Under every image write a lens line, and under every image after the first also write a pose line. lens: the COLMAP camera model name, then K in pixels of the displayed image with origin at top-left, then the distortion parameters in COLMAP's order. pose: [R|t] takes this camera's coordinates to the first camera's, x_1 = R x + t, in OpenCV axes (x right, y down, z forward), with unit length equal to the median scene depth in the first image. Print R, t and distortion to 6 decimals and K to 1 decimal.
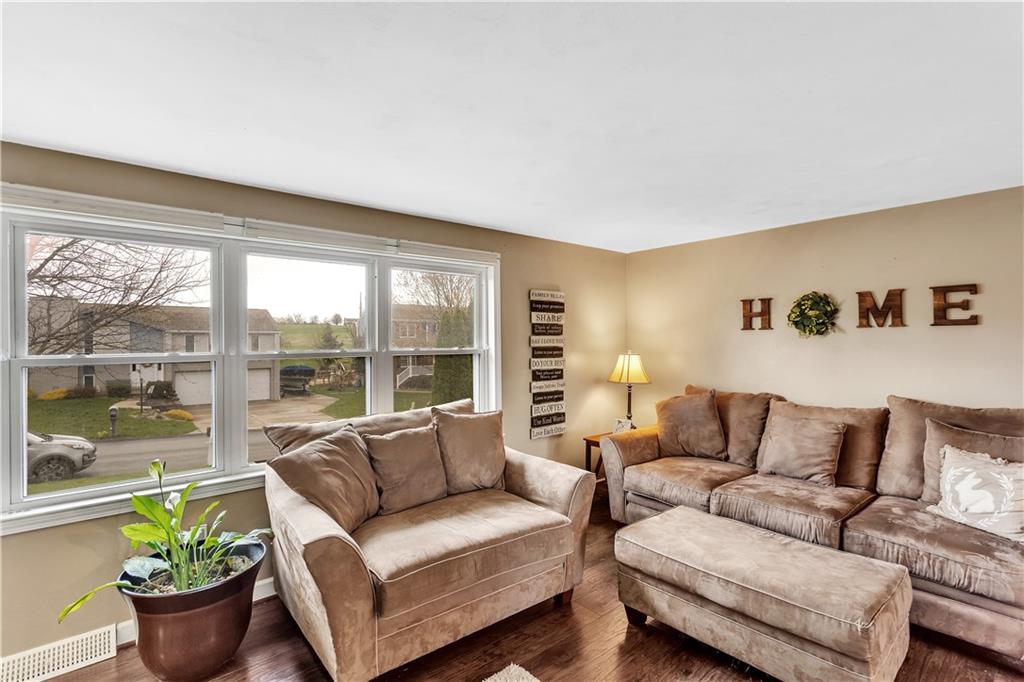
lens RADIAL K [[483.6, 0, 511.8], [0, 483.6, 337.7], [0, 0, 1]] dist [0.000738, -0.000014]
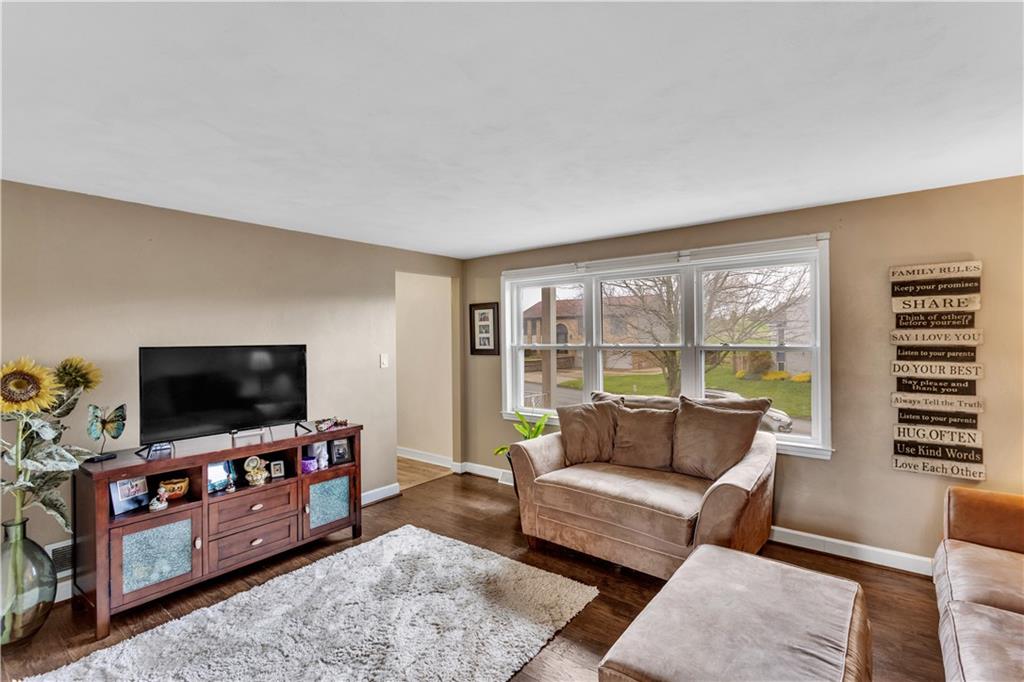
lens RADIAL K [[483.6, 0, 513.2], [0, 483.6, 339.0], [0, 0, 1]] dist [0.000738, -0.000014]
pose [[0.198538, 0.007046, -0.980068, 0.704170], [0.012314, 0.999877, 0.009683, -0.005078], [0.980016, -0.013991, 0.198427, 0.307258]]
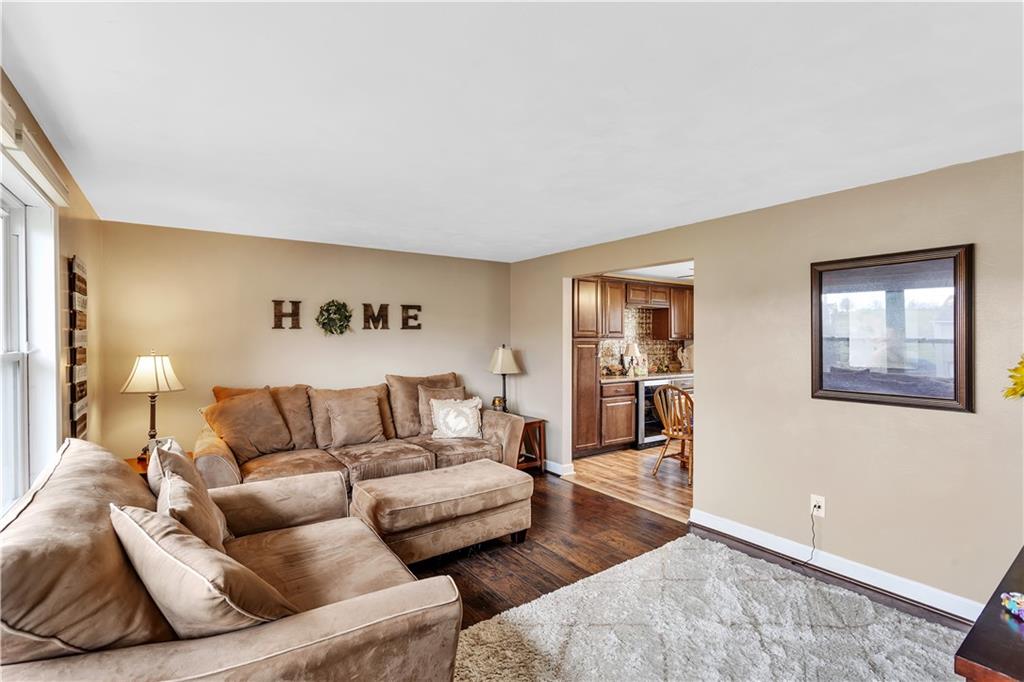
lens RADIAL K [[483.6, 0, 510.5], [0, 483.6, 339.6], [0, 0, 1]] dist [0.000738, -0.000014]
pose [[0.092990, -0.000595, 0.995667, -0.551658], [-0.003056, 0.999995, 0.000883, 0.006043], [-0.995662, -0.003125, 0.092988, 0.390108]]
